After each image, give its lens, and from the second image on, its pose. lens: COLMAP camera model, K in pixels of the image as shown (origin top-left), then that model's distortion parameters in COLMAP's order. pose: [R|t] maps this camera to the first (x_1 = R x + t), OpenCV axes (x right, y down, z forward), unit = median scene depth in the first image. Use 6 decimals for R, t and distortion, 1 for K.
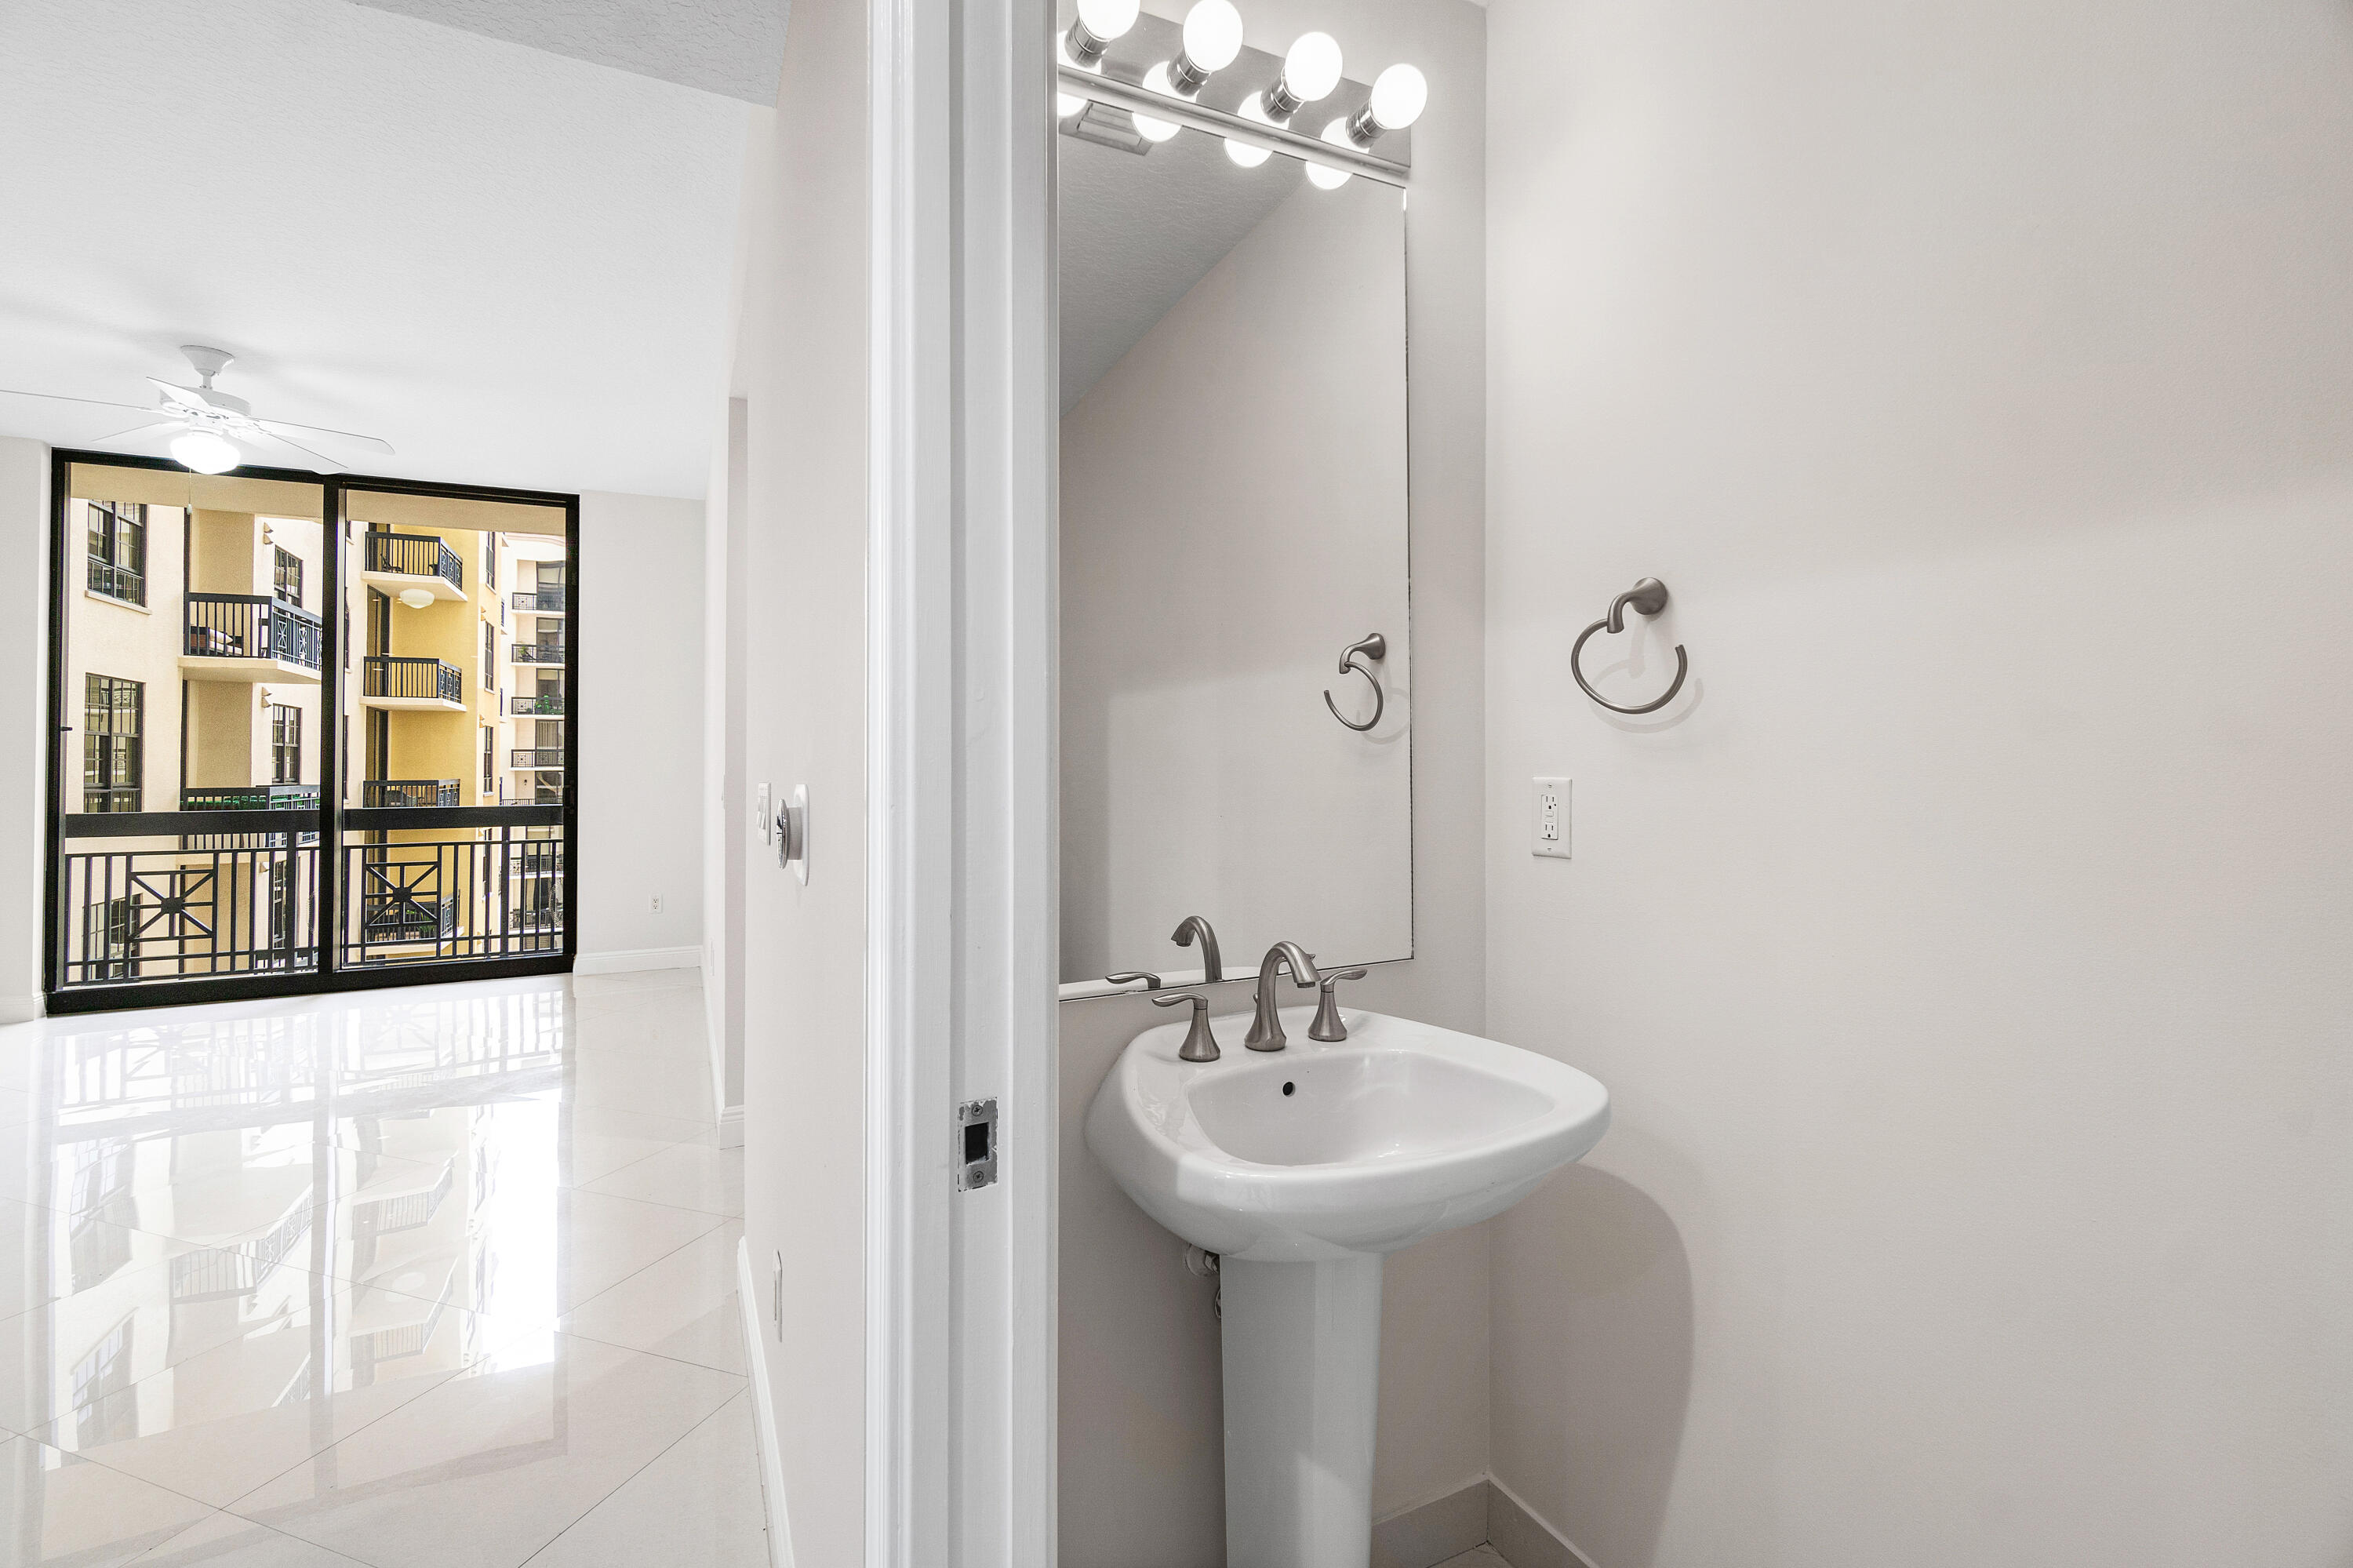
lens RADIAL K [[1025.7, 0, 1168.7], [0, 1025.7, 749.7], [0, 0, 1]] dist [-0.005516, 0.002537]
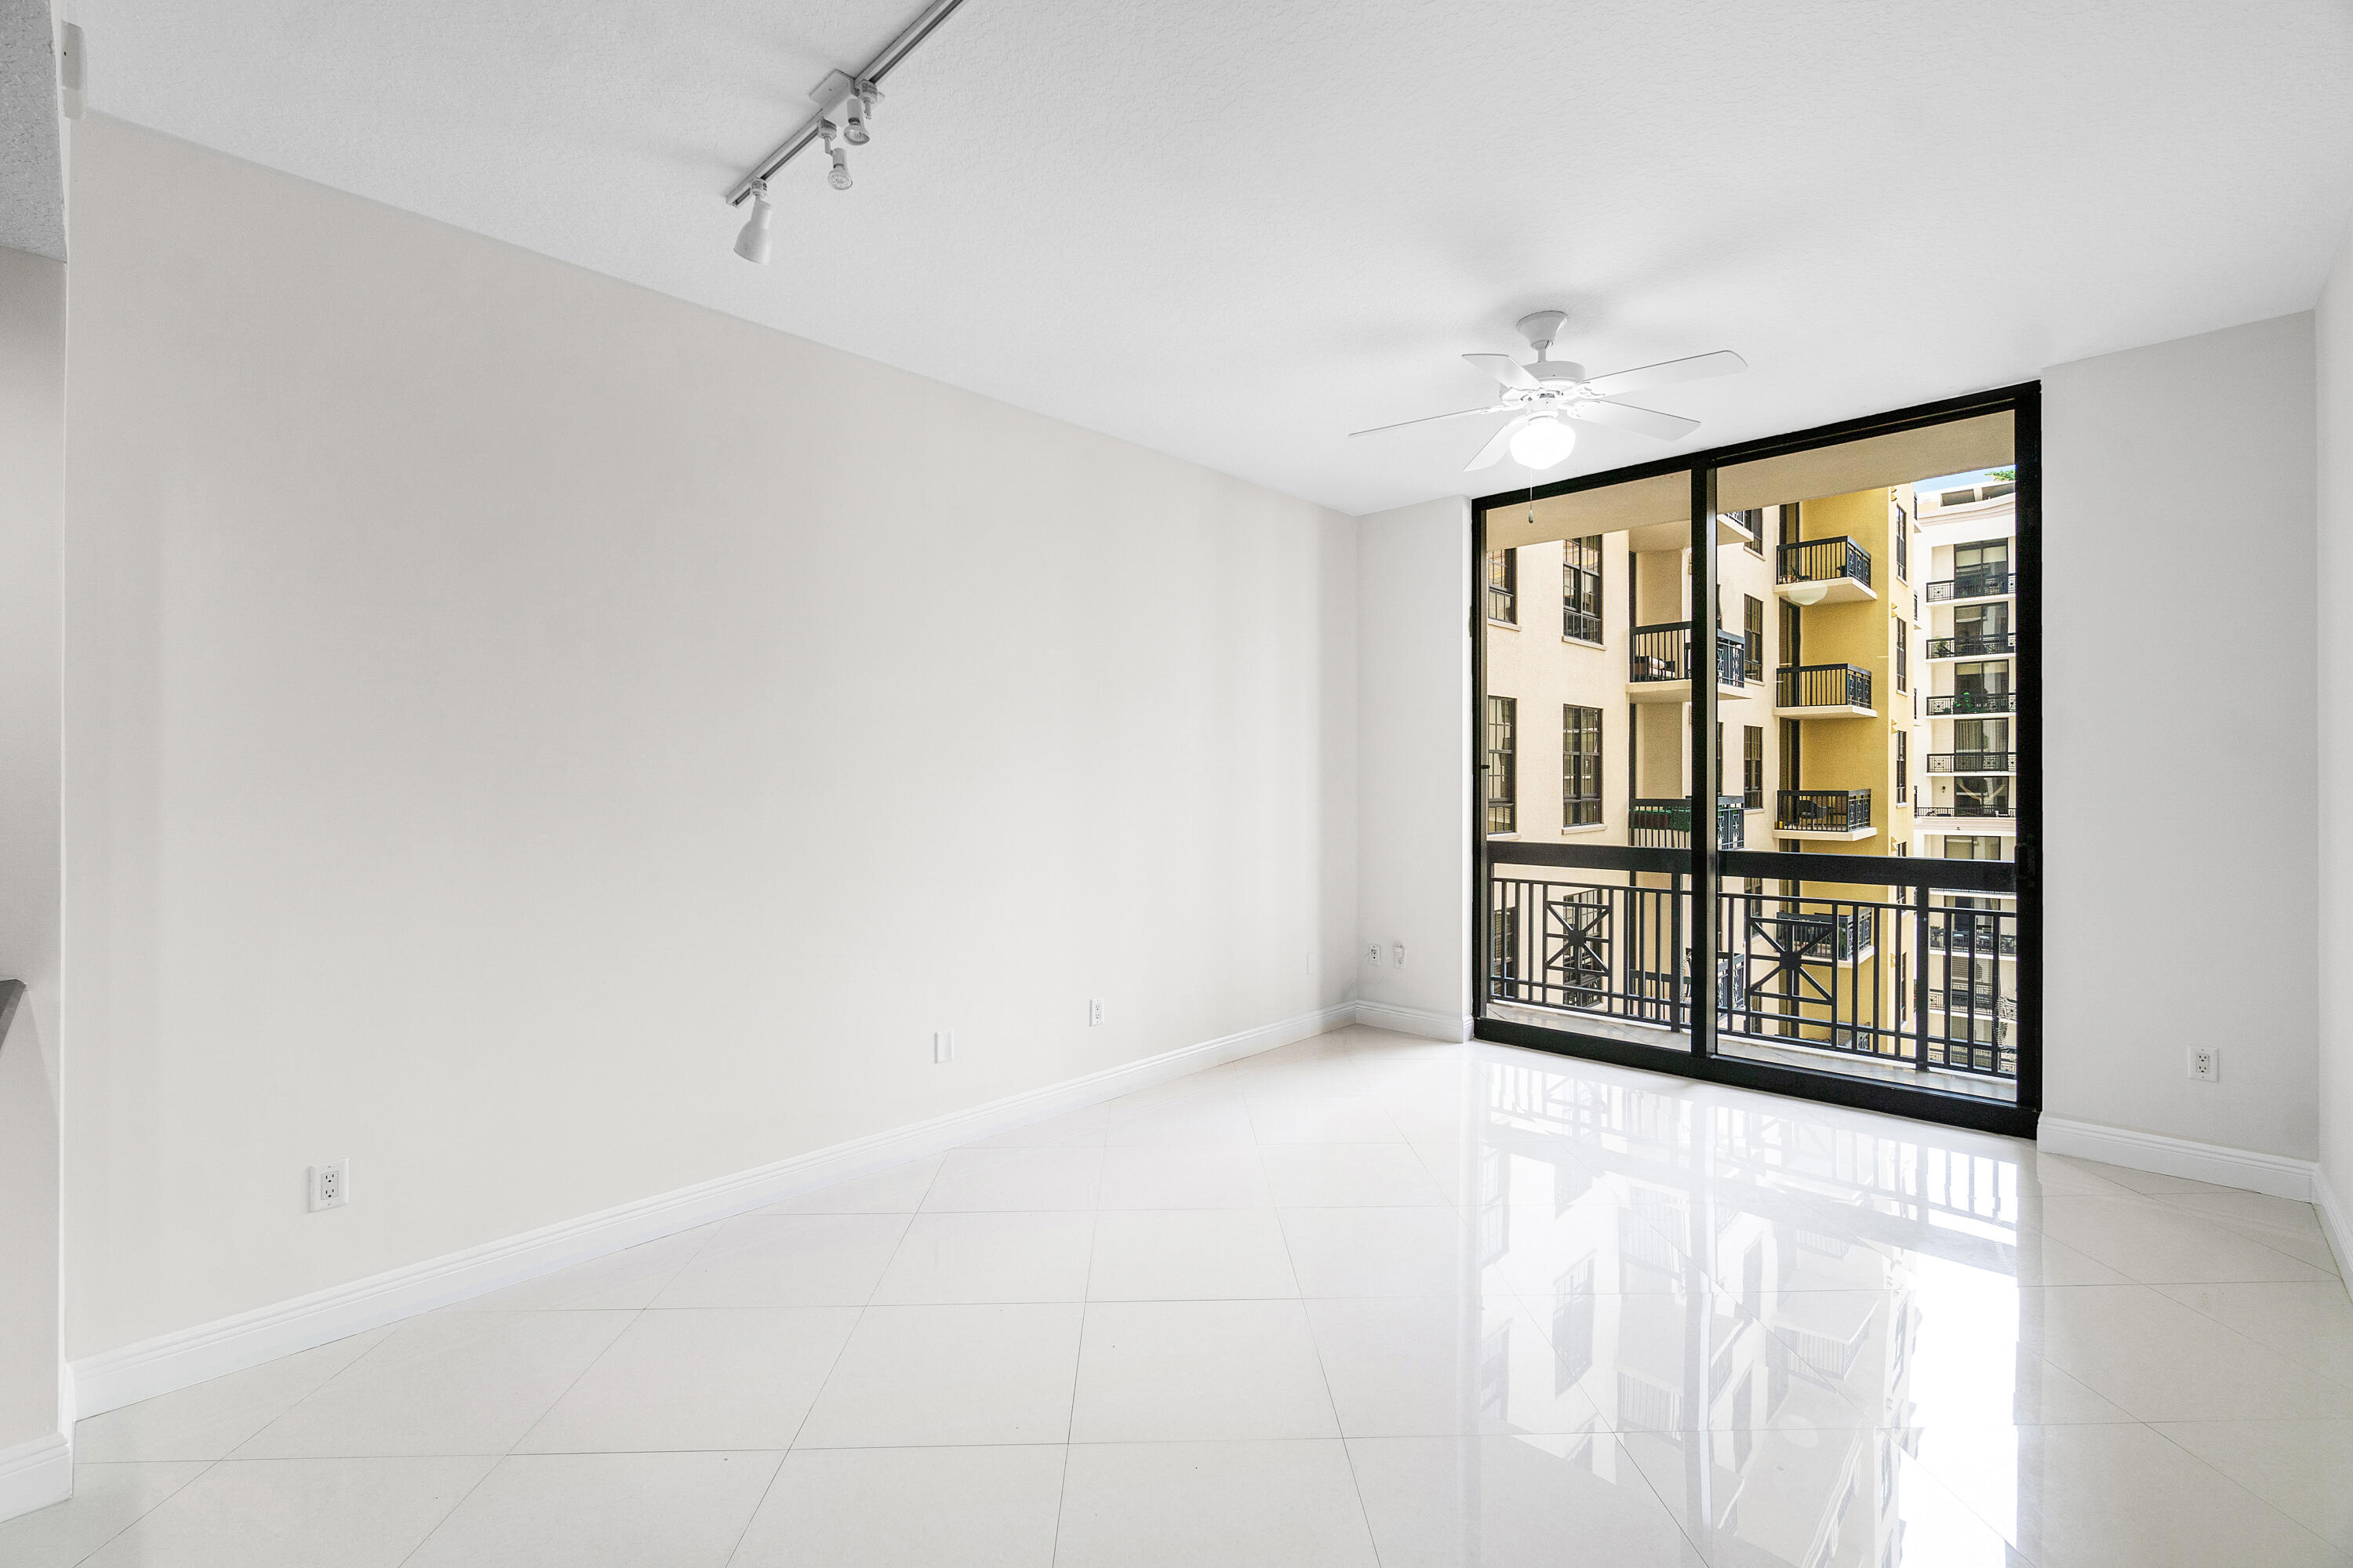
lens RADIAL K [[1025.7, 0, 1173.7], [0, 1025.7, 780.6], [0, 0, 1]] dist [-0.005516, 0.002537]
pose [[0.357532, 0.006741, -0.933877, -0.066076], [0.019432, 0.999704, 0.014655, -0.008608], [0.933699, -0.023387, 0.357295, 0.101522]]
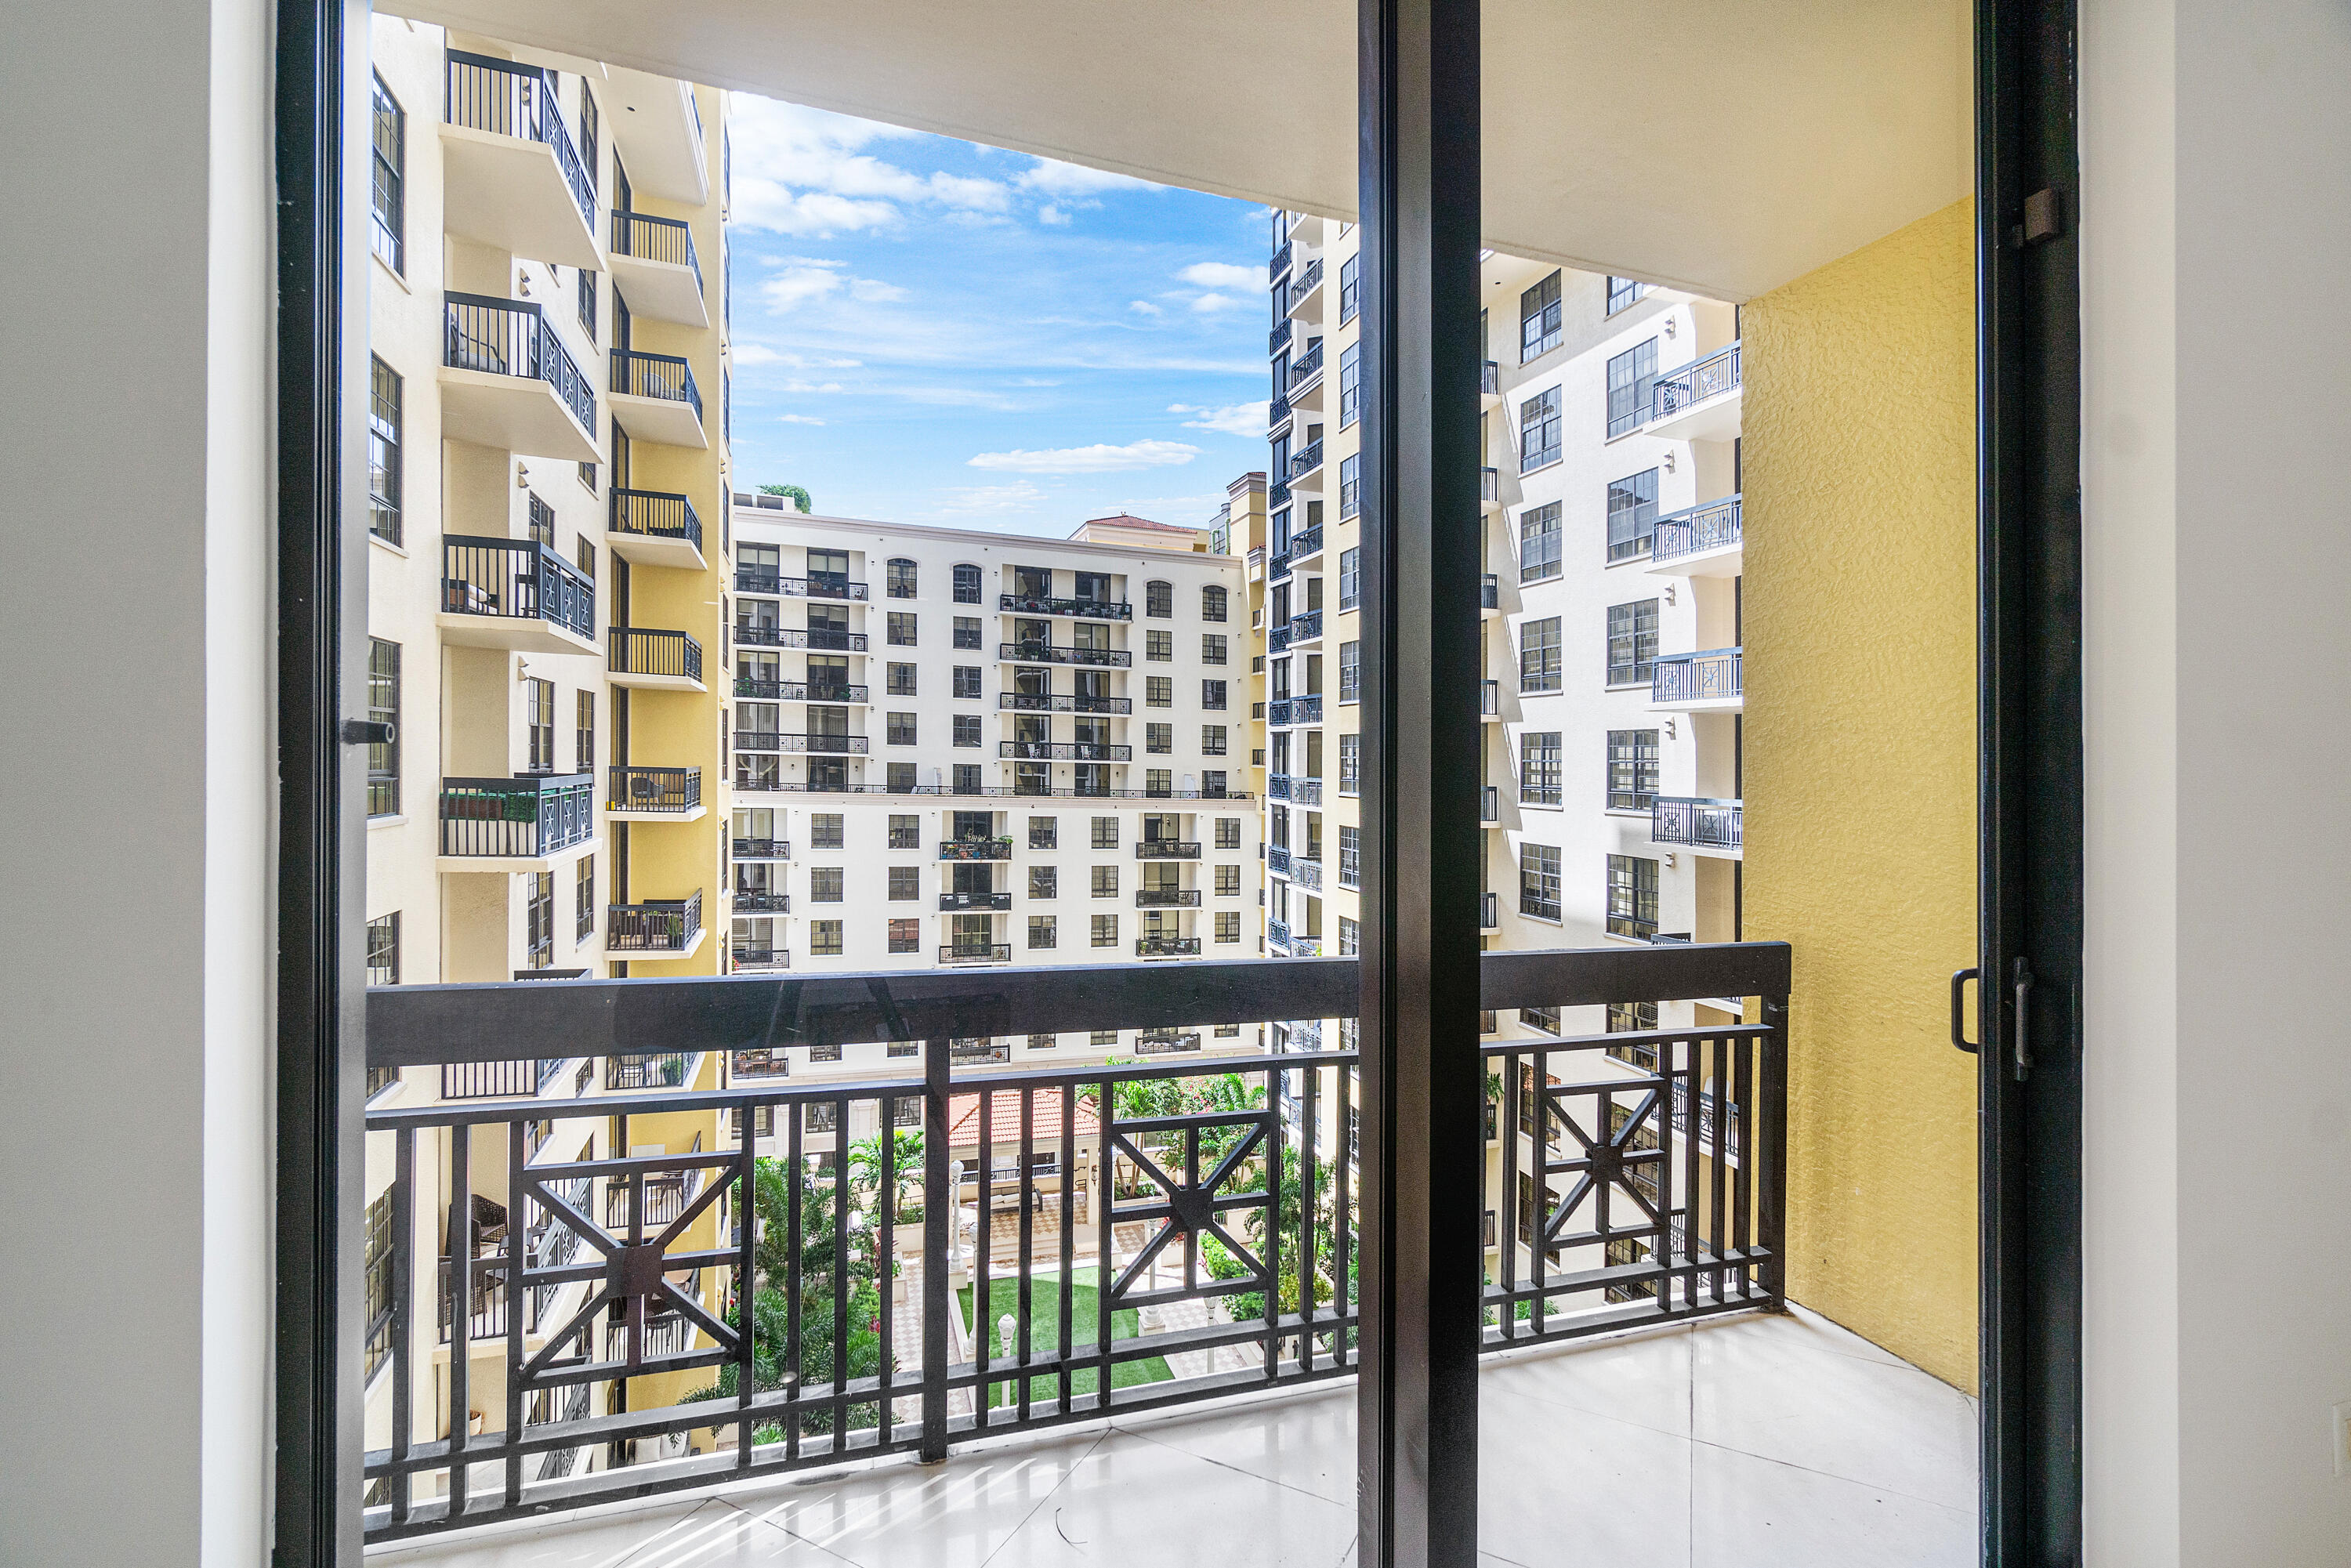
lens RADIAL K [[1024.7, 0, 1187.5], [0, 1024.7, 784.3], [0, 0, 1]] dist [-0.005516, 0.002537]
pose [[0.993090, 0.037925, -0.111061, -0.279889], [-0.033916, 0.998711, 0.037764, -0.006758], [0.112350, -0.033736, 0.993096, 0.255787]]
